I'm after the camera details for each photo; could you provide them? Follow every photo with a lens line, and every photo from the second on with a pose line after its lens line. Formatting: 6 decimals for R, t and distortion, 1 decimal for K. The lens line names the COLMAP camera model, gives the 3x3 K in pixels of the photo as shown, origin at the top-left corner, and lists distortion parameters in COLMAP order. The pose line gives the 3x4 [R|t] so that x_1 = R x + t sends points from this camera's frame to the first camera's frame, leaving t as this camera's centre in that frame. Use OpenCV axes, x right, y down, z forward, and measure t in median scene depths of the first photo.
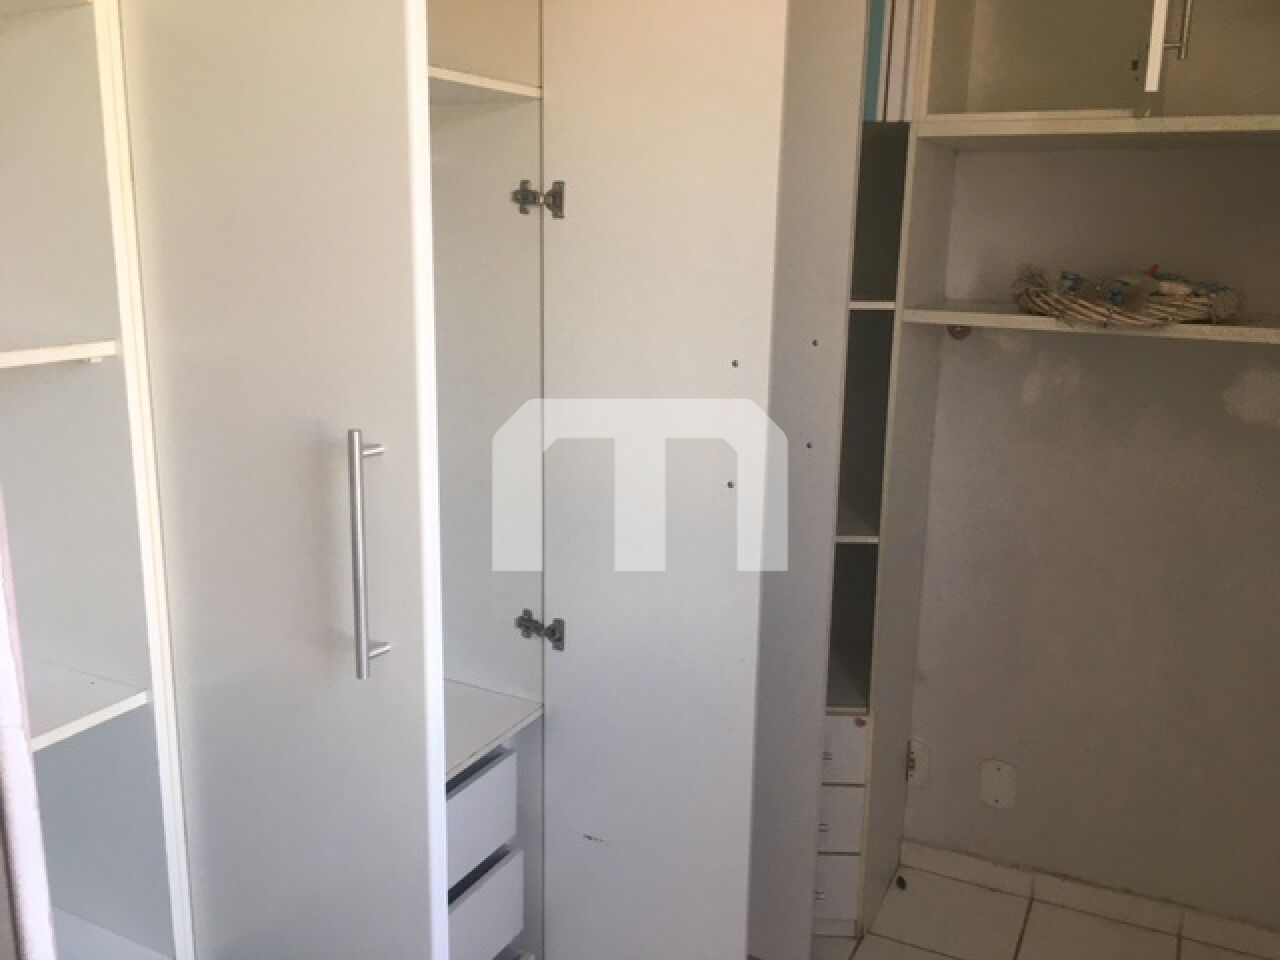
lens RADIAL K [[1106.9, 0, 638.6], [0, 1106.9, 483.1], [0, 0, 1]] dist [0.084622, -0.109926]
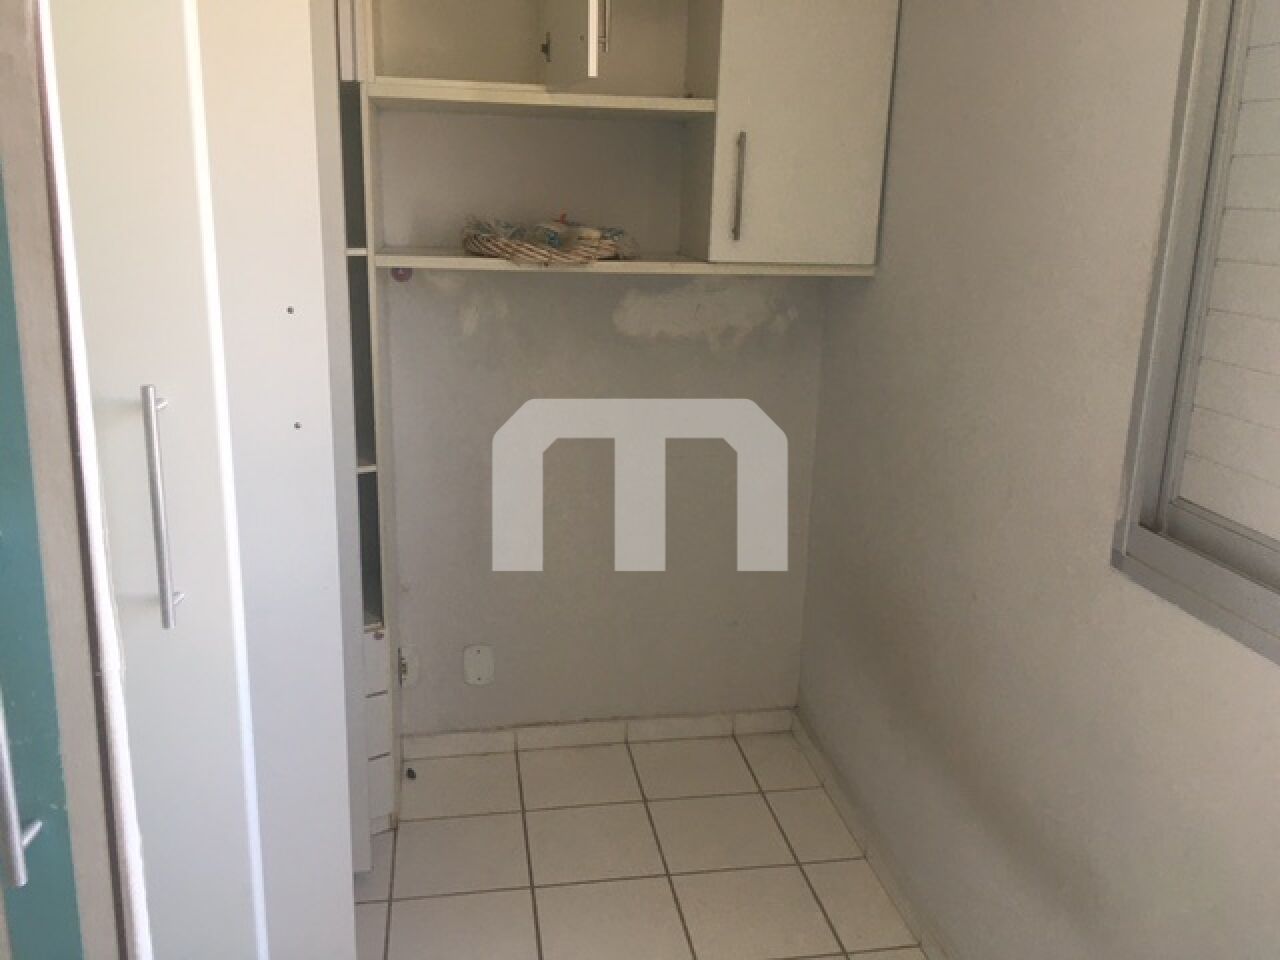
lens RADIAL K [[1106.9, 0, 641.7], [0, 1106.9, 480.4], [0, 0, 1]] dist [0.084622, -0.109926]
pose [[0.802698, -0.149357, 0.577380, -0.228398], [0.122937, 0.988779, 0.084866, 0.002925], [-0.583577, 0.002860, 0.812053, -0.046754]]
